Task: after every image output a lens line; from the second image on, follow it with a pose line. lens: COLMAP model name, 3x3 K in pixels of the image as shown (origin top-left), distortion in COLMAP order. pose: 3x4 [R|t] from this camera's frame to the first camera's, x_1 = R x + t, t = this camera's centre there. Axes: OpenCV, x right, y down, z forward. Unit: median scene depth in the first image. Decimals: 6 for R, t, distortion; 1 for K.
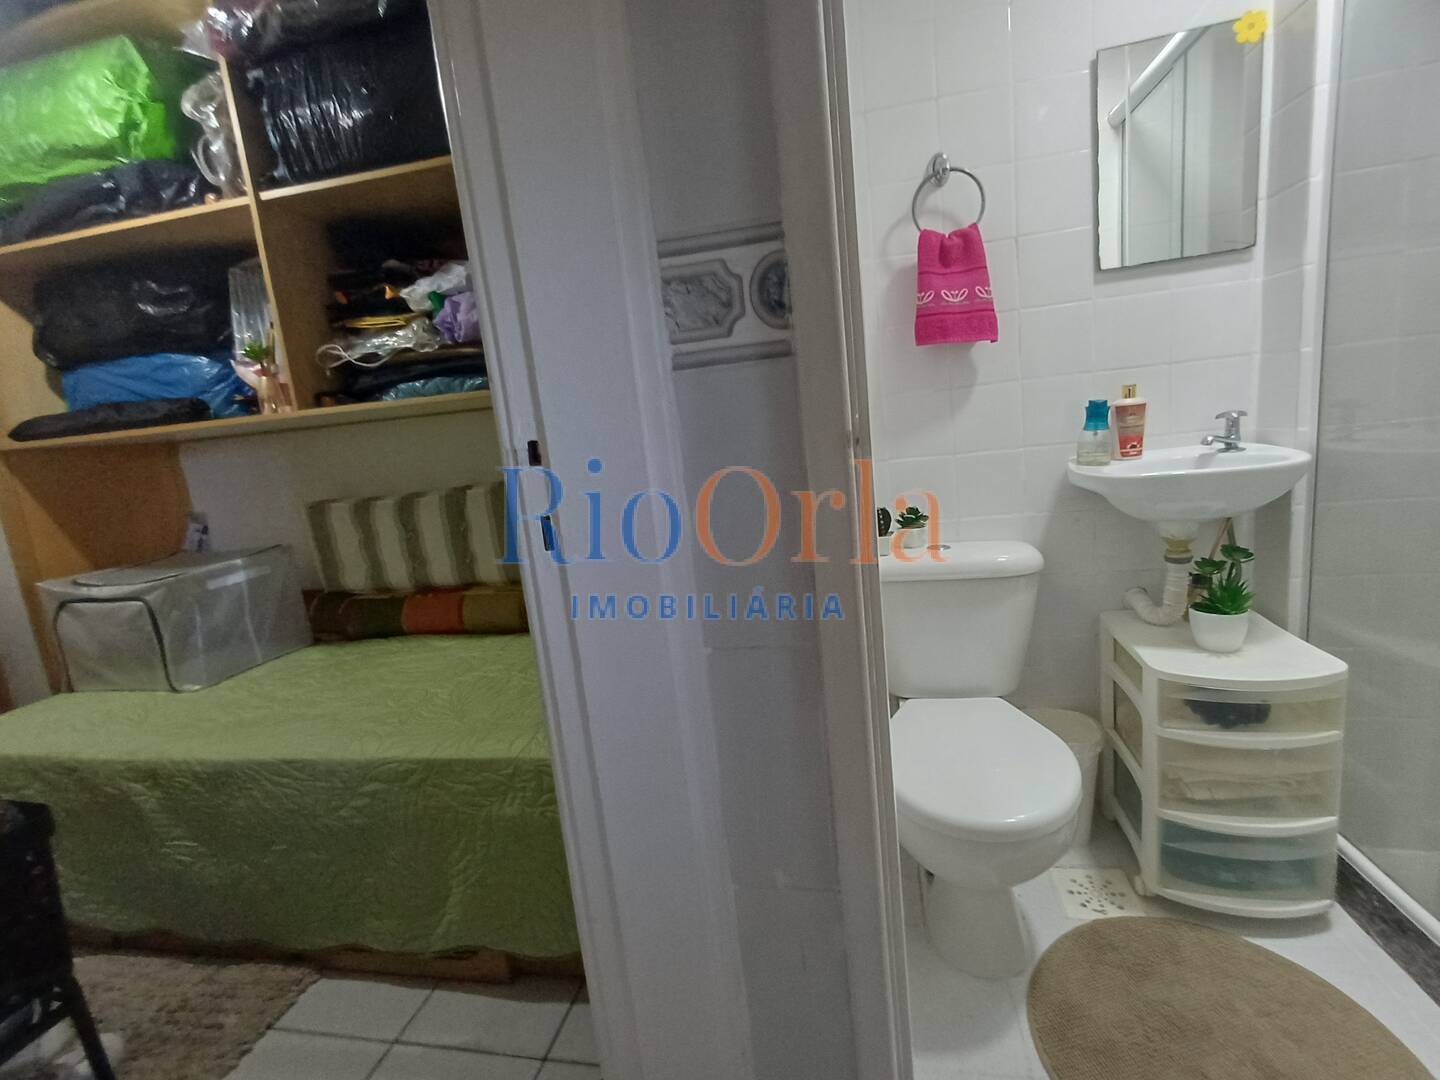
lens RADIAL K [[657.2, 0, 732.3], [0, 657.2, 548.7], [0, 0, 1]] dist [0.001915, -0.003547]
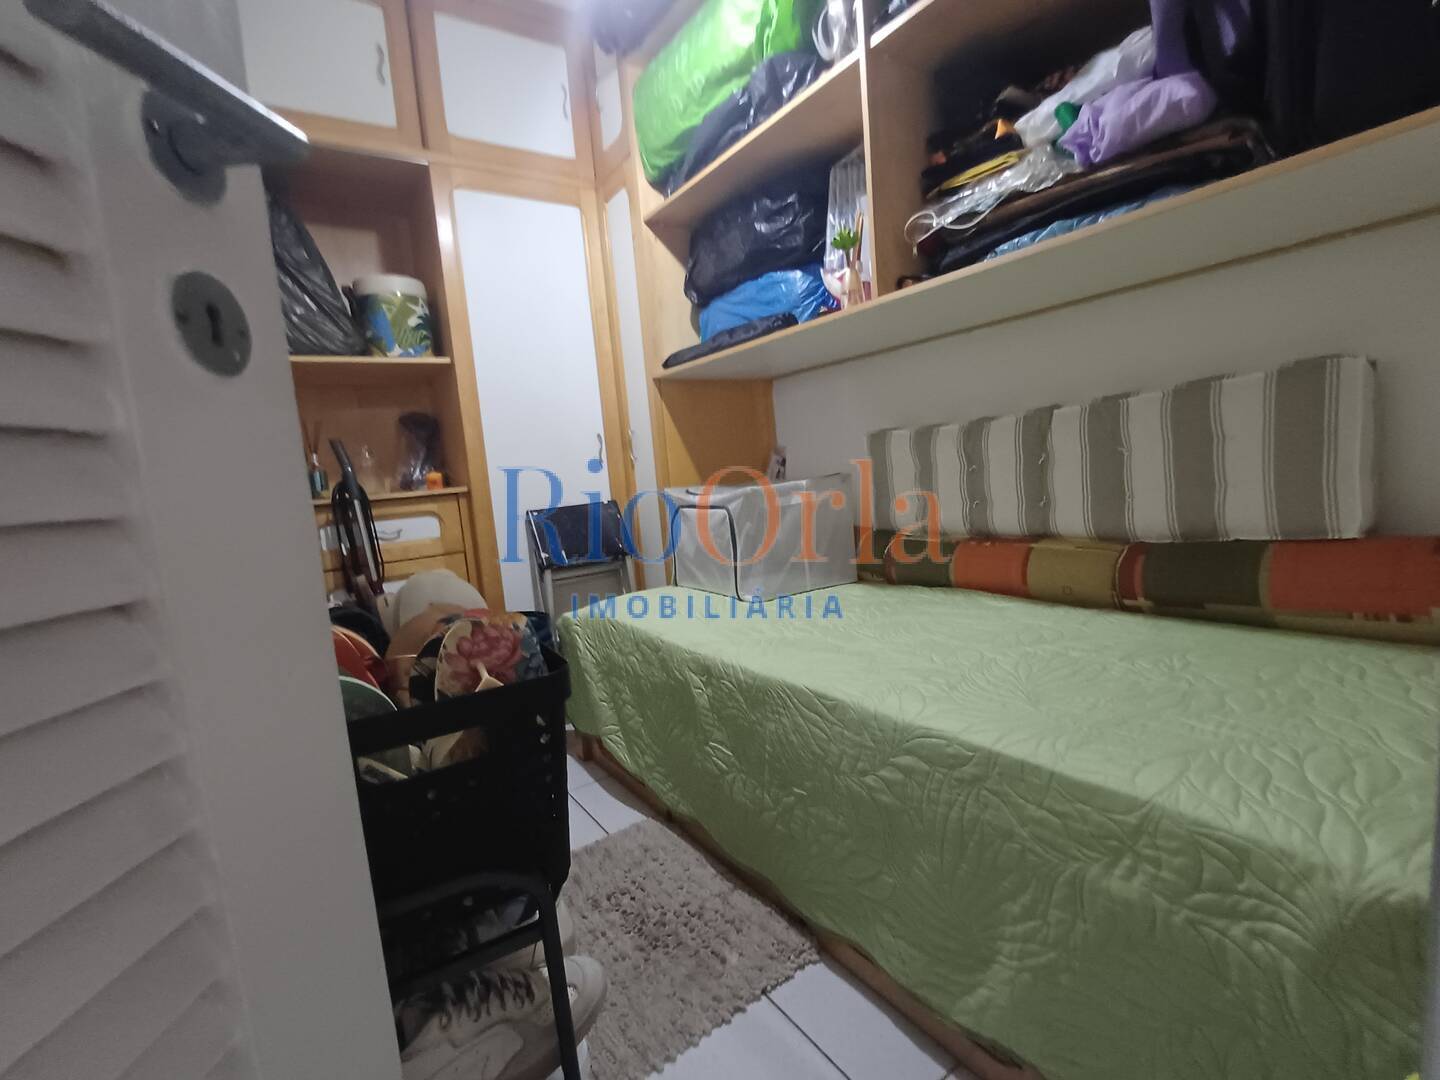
lens RADIAL K [[657.2, 0, 726.3], [0, 657.2, 538.5], [0, 0, 1]] dist [0.001915, -0.003547]
pose [[0.712601, 0.112469, -0.692496, -0.171697], [-0.111496, 0.992677, 0.046489, 0.084181], [0.692653, 0.044083, 0.719922, 0.259004]]
